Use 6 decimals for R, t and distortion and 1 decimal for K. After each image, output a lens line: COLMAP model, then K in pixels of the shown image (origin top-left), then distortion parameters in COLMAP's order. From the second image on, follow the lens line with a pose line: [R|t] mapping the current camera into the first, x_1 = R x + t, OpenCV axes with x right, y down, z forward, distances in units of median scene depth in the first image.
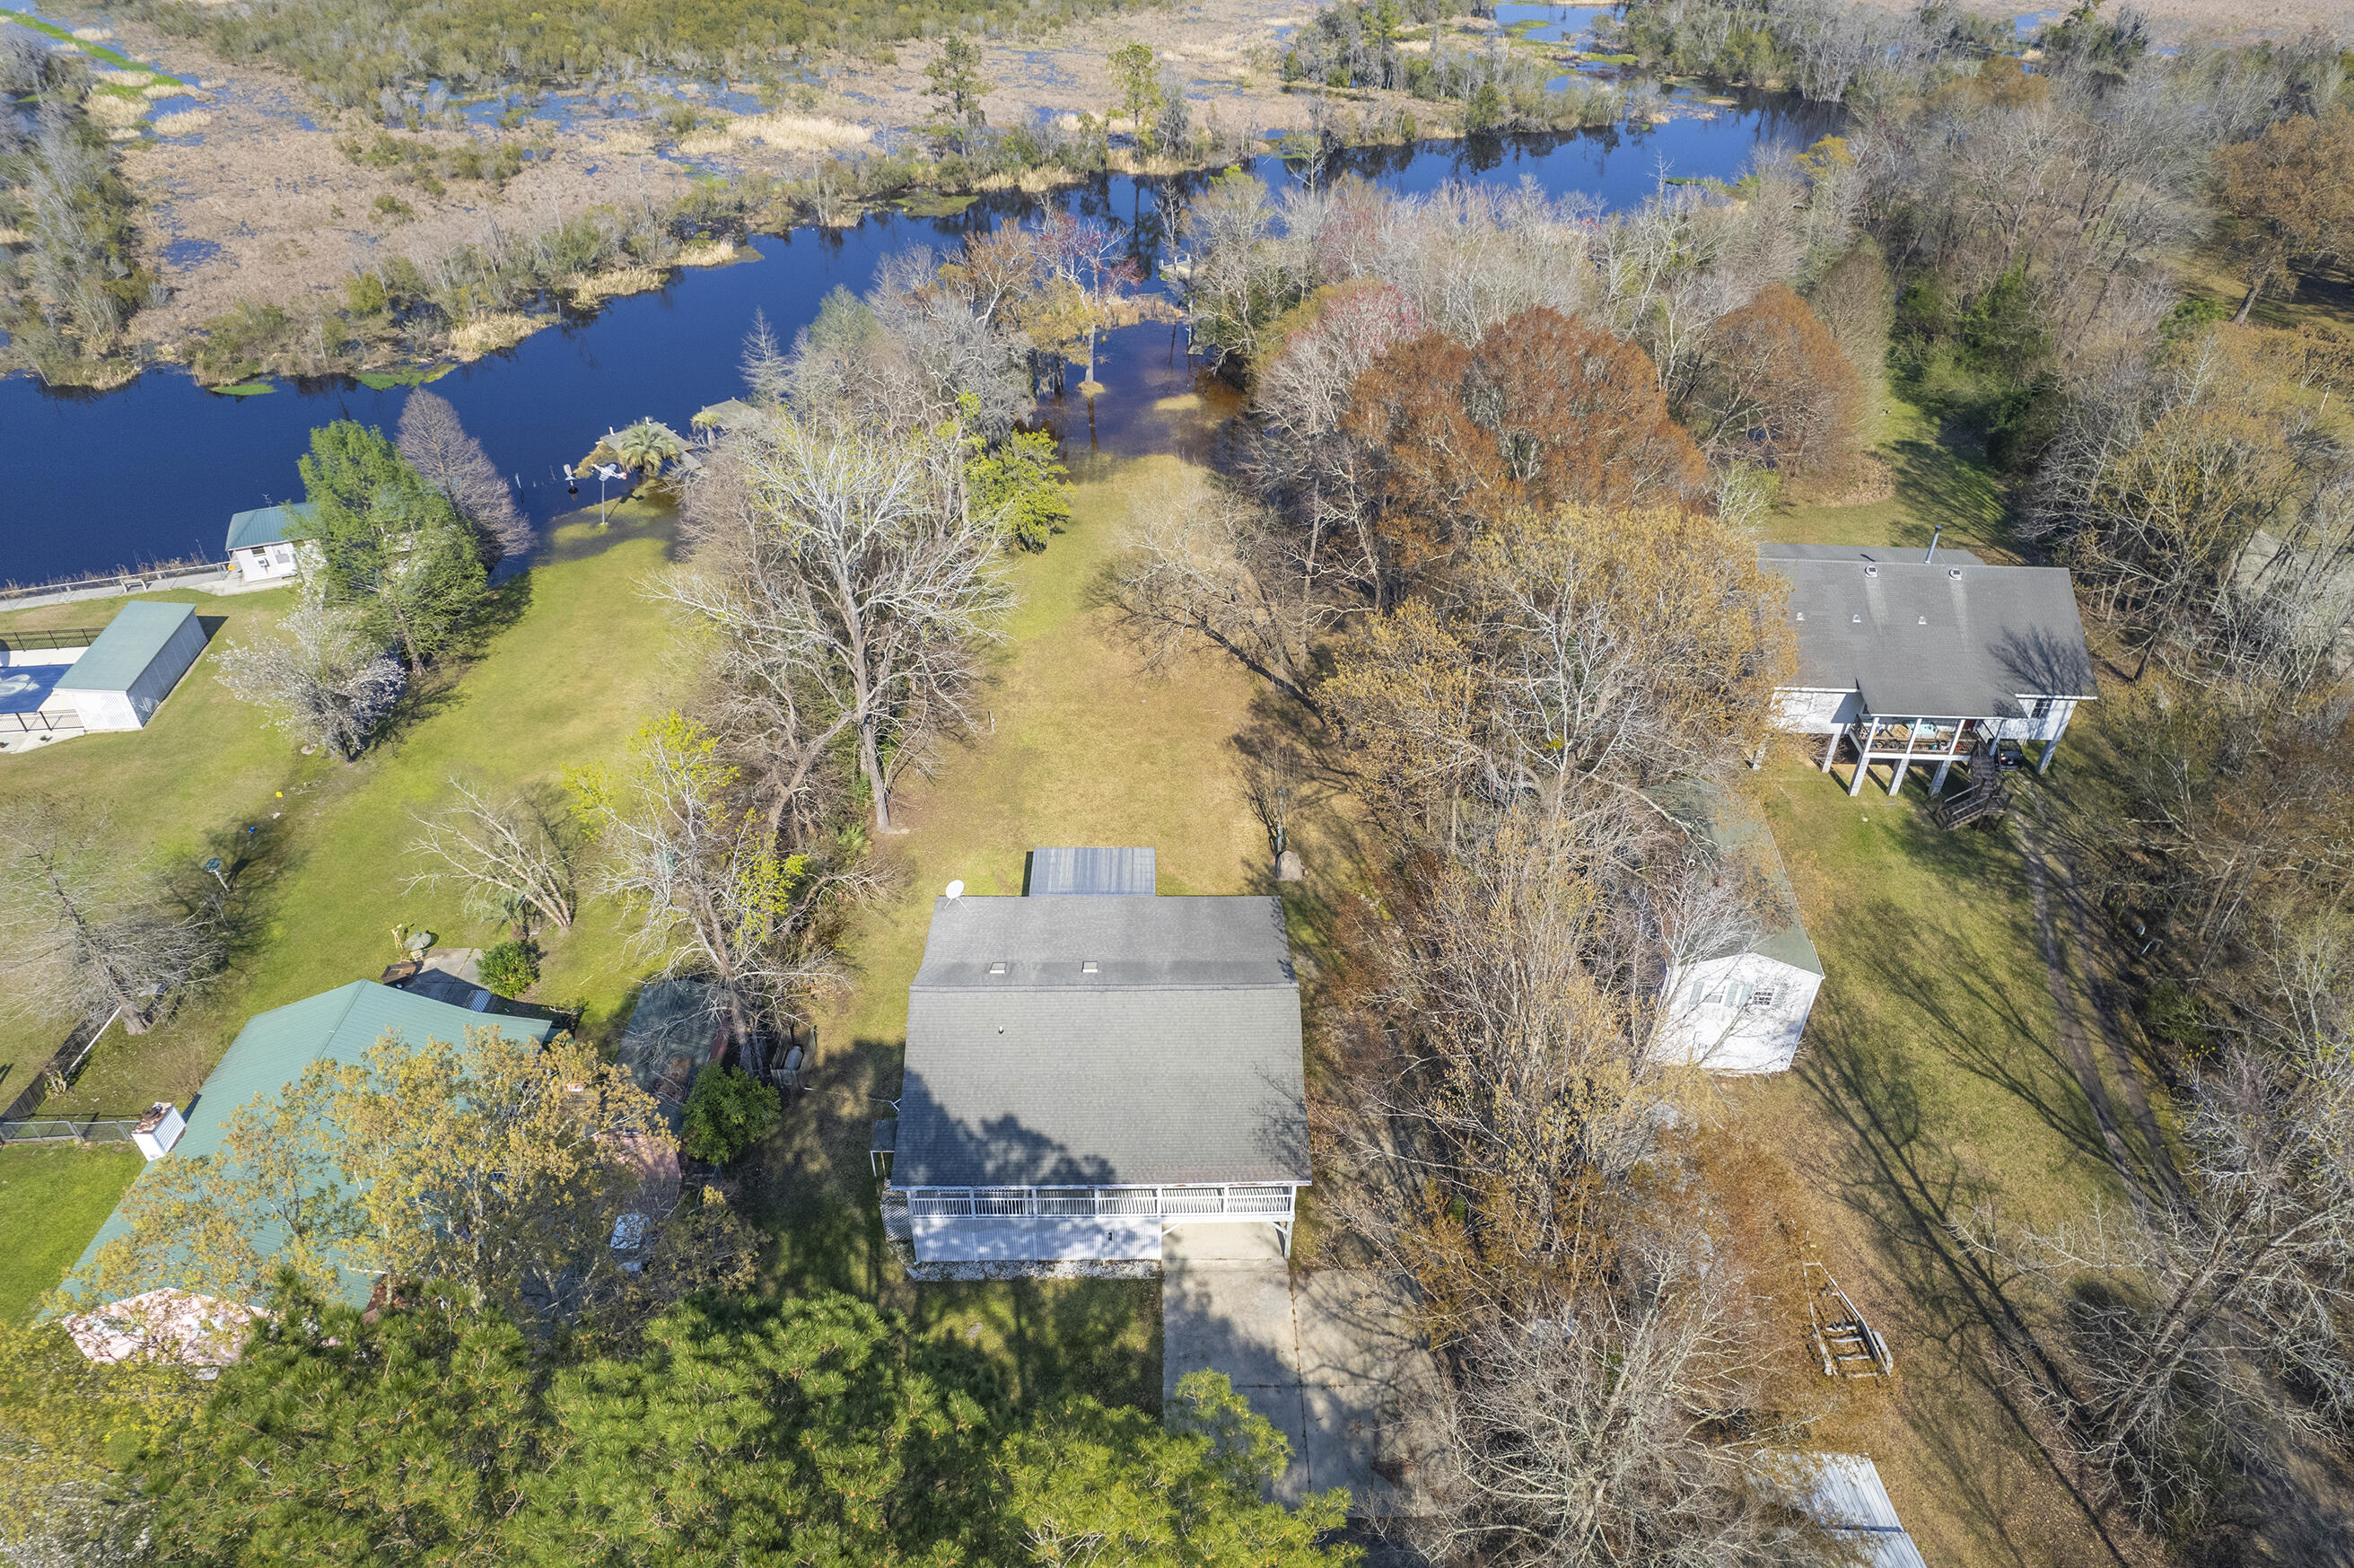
lens RADIAL K [[1528.8, 0, 1184.9], [0, 1528.8, 789.6], [0, 0, 1]] dist [-0.092138, 0.094564]
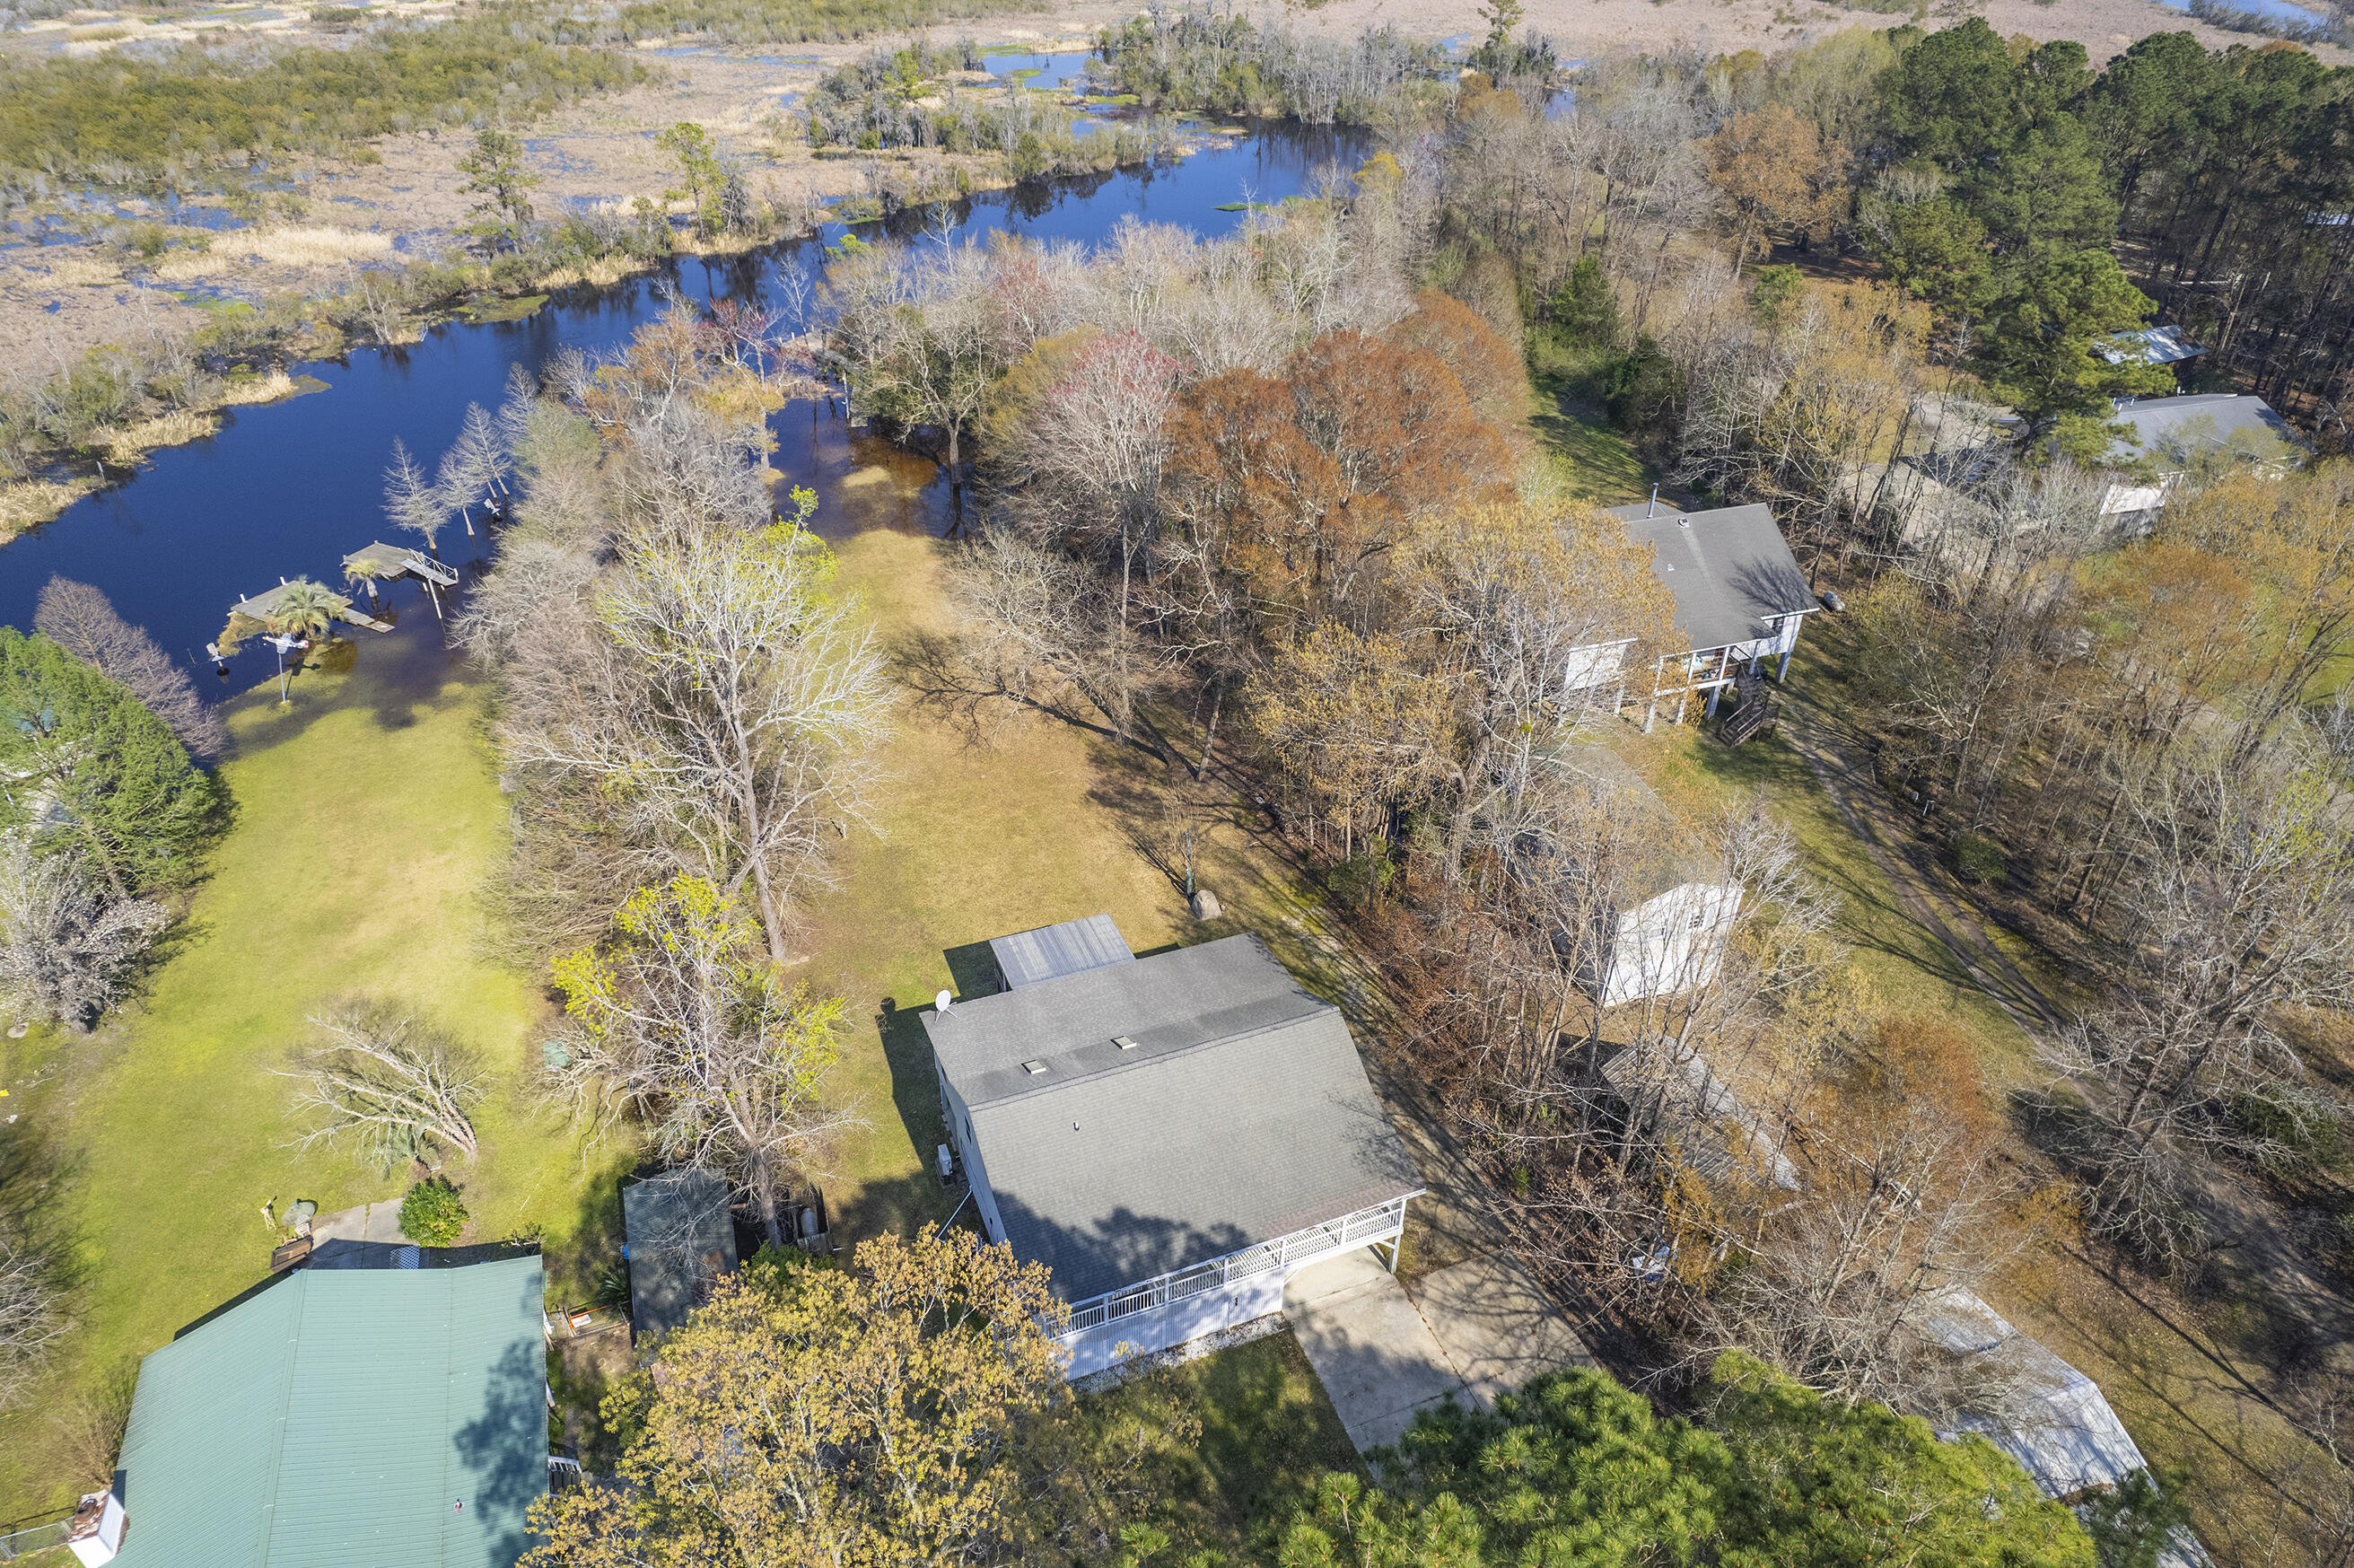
lens RADIAL K [[1528.8, 0, 1184.9], [0, 1528.8, 789.6], [0, 0, 1]] dist [-0.092138, 0.094564]
pose [[0.937005, -0.197516, 0.288113, -0.134167], [0.206209, 0.978508, 0.000179, -0.016602], [-0.281956, 0.059244, 0.957597, 0.022671]]
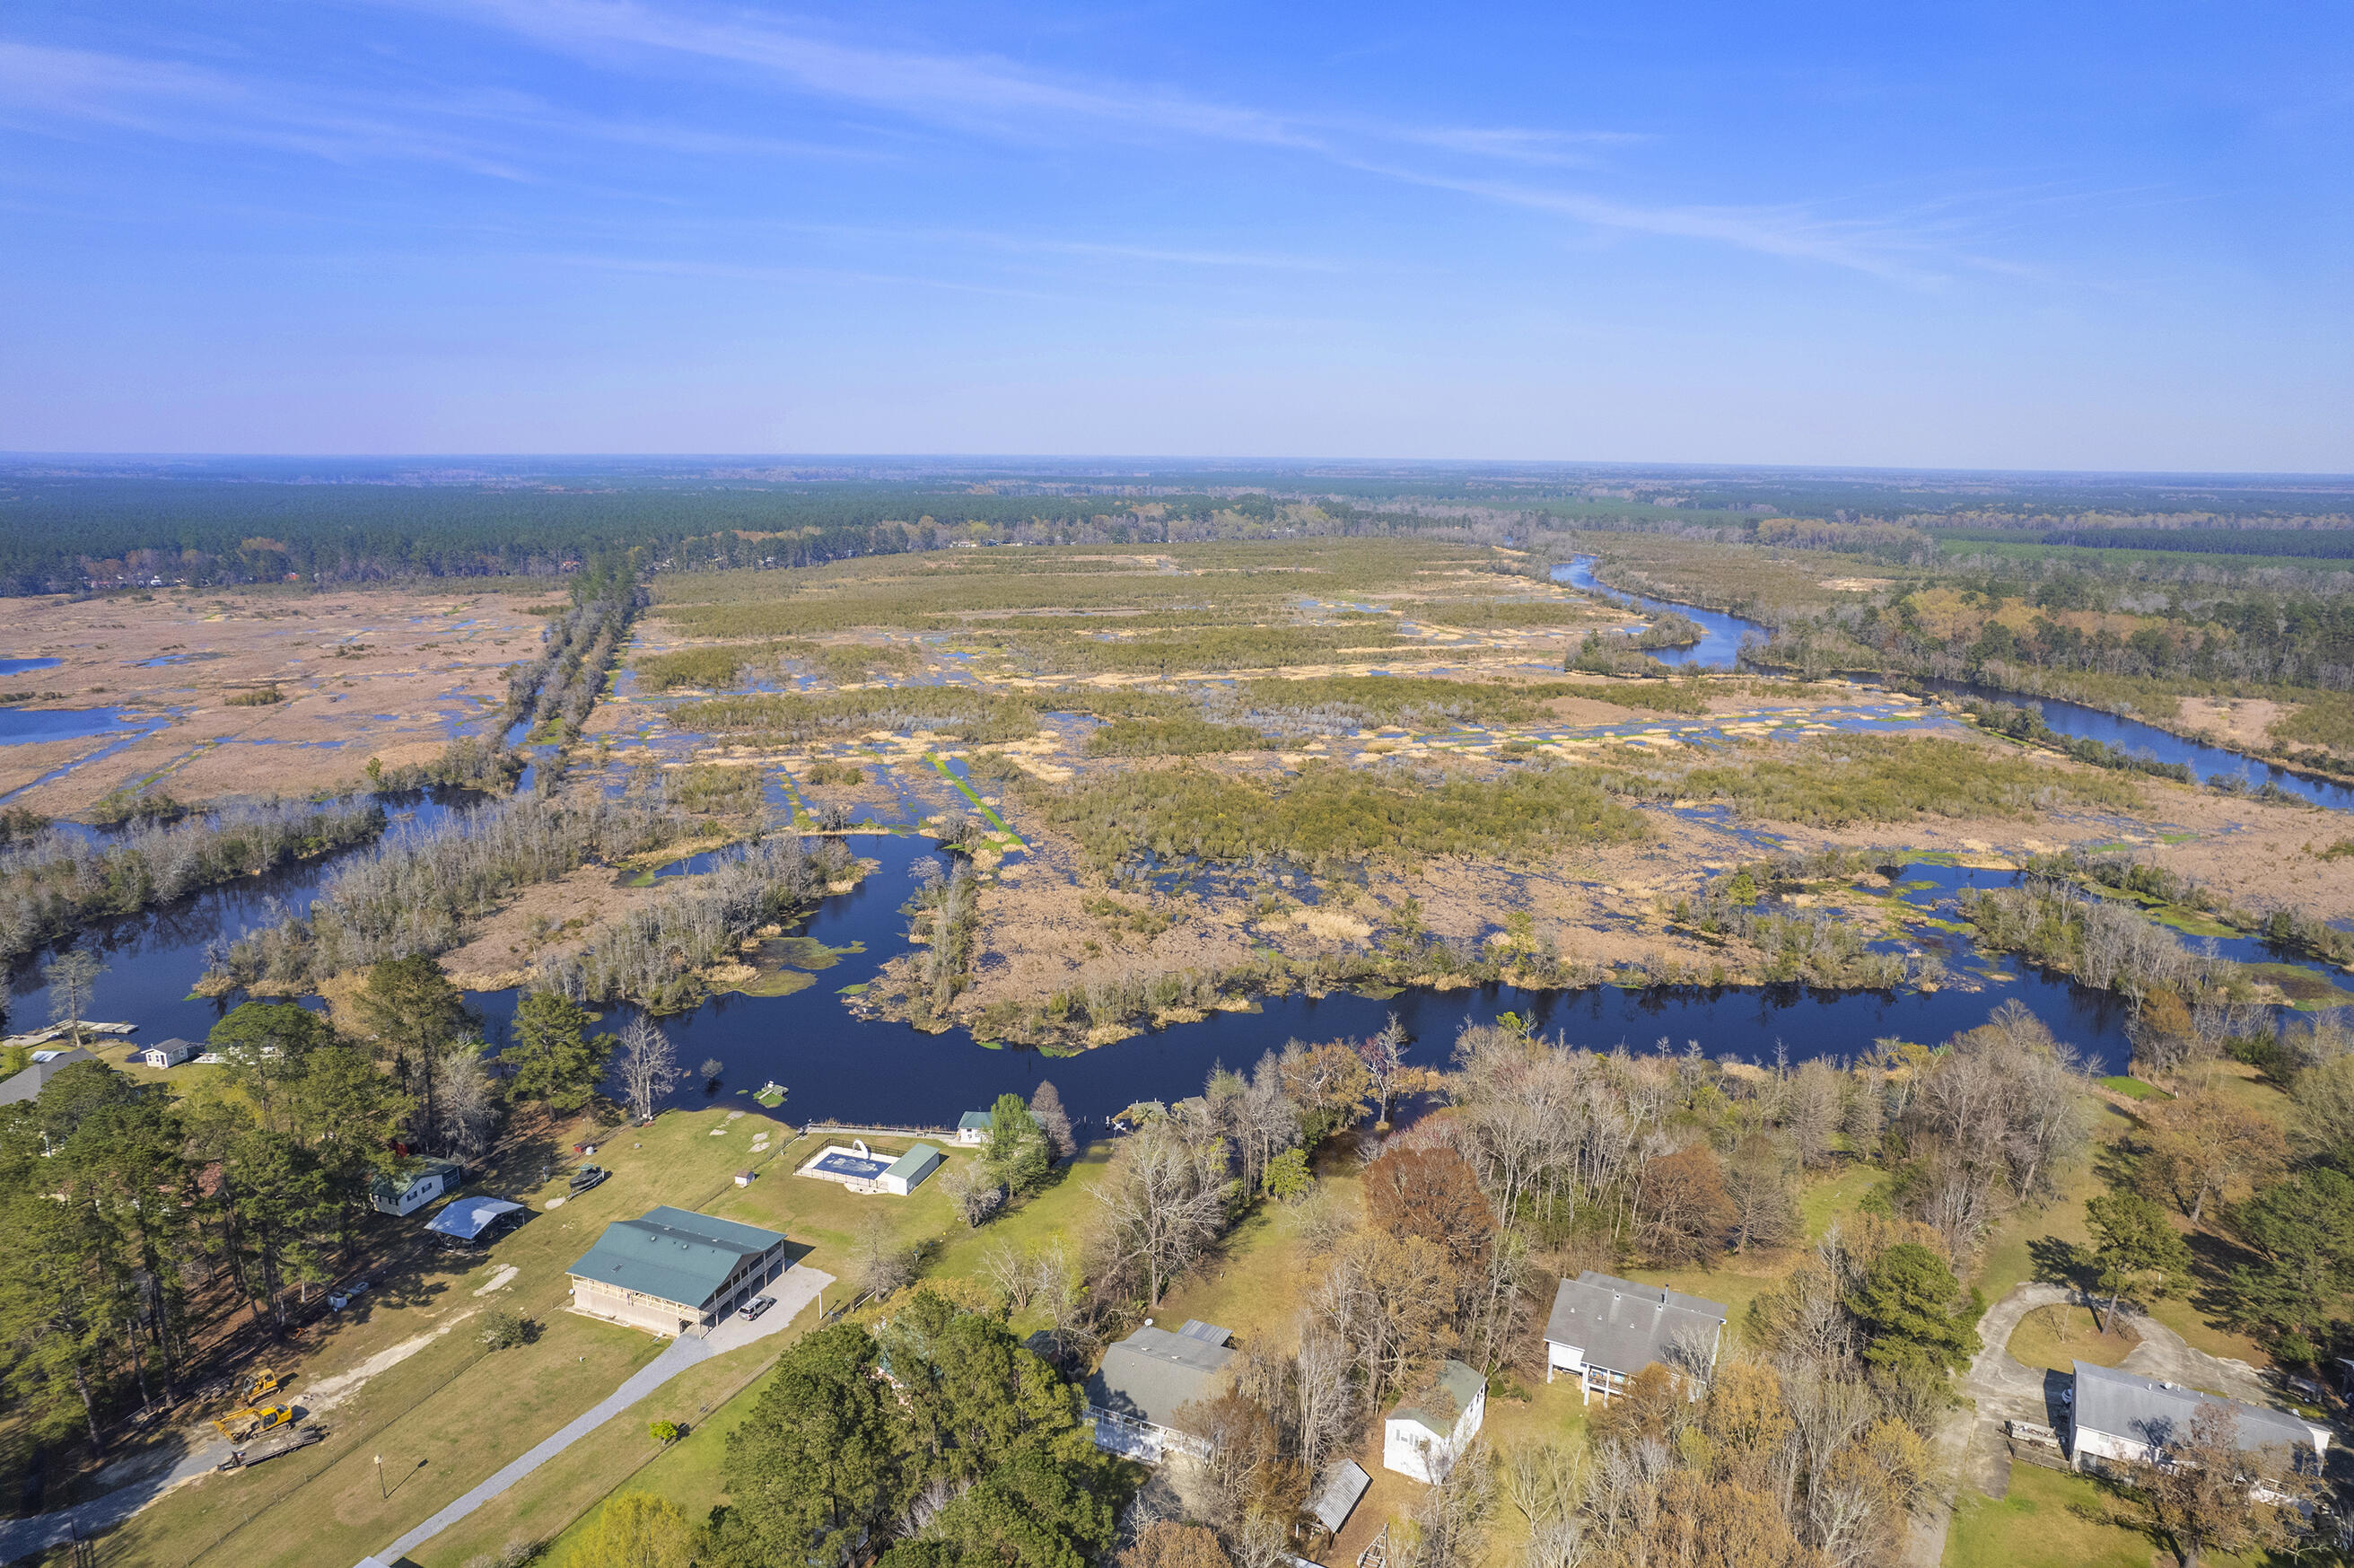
lens RADIAL K [[1528.8, 0, 1184.9], [0, 1528.8, 789.6], [0, 0, 1]] dist [-0.092138, 0.094564]
pose [[0.894172, 0.096442, -0.437214, 0.504546], [-0.261735, 0.904879, -0.335690, 0.049322], [0.363251, 0.414599, 0.834360, -0.814757]]
